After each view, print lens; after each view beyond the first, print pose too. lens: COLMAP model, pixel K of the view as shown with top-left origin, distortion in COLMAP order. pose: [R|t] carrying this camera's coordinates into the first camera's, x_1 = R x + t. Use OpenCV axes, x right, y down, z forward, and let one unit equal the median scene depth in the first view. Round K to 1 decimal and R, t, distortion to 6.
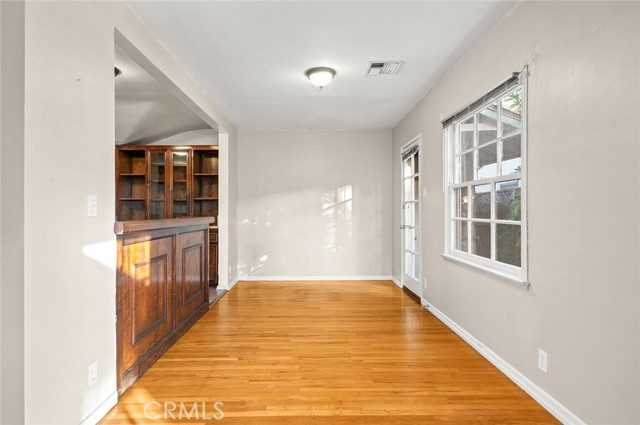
lens RADIAL K [[346.3, 0, 311.1], [0, 346.3, 203.1], [0, 0, 1]] dist [0.000381, 0.000298]
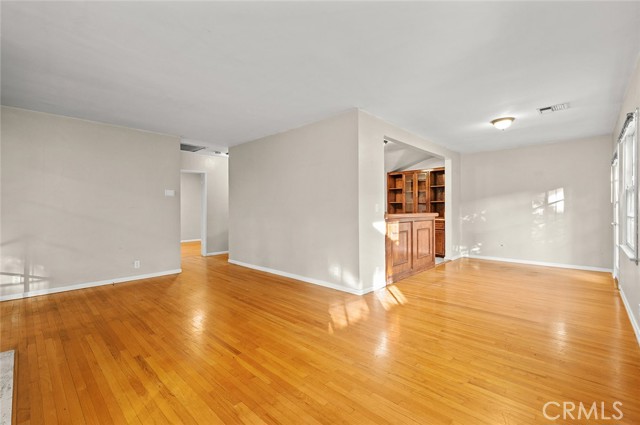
lens RADIAL K [[285.0, 0, 320.0], [0, 285.0, 212.5], [0, 0, 1]] dist [-0.000658, -0.000117]
pose [[0.727201, 0.008845, -0.686367, 0.210834], [0.014645, 0.999489, 0.028397, -0.009242], [0.686268, -0.030702, 0.726701, -0.336376]]
